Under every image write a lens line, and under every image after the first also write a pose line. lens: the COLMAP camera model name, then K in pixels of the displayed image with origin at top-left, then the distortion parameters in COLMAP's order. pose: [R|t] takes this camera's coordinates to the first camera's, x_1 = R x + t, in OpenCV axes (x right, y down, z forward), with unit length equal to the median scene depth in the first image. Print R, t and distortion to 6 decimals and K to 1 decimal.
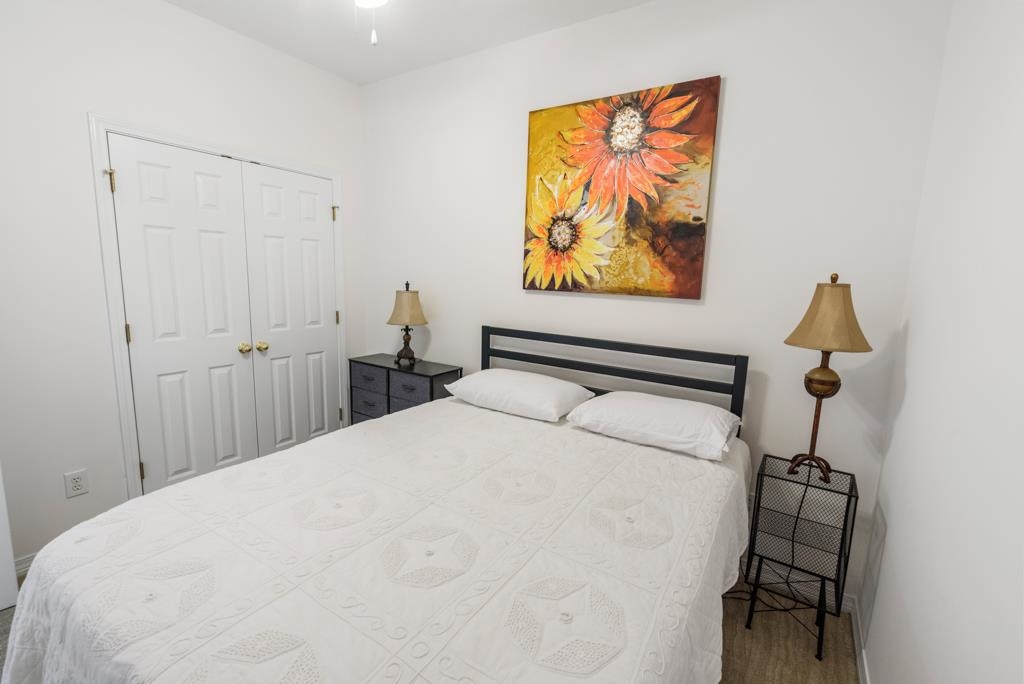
lens RADIAL K [[446.5, 0, 520.0], [0, 446.5, 341.1], [0, 0, 1]] dist [0.001047, 0.000134]
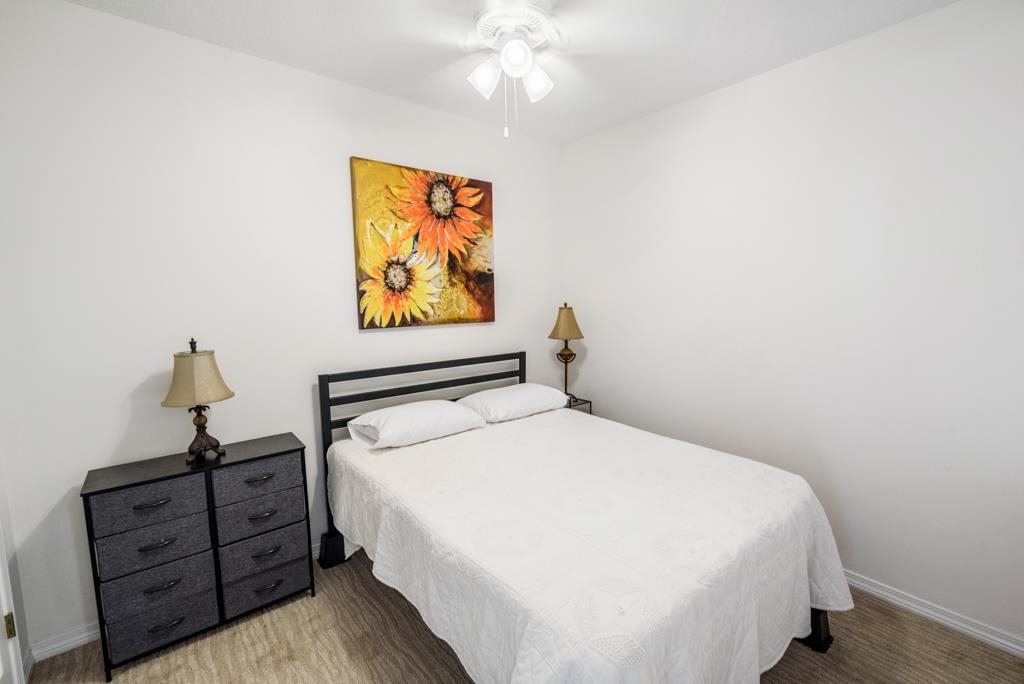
lens RADIAL K [[446.5, 0, 520.0], [0, 446.5, 341.1], [0, 0, 1]] dist [0.001047, 0.000134]
pose [[0.295856, -0.136948, 0.945365, -0.956166], [0.164434, 0.982198, 0.090823, -0.140258], [-0.940973, 0.128579, 0.313108, 0.406216]]
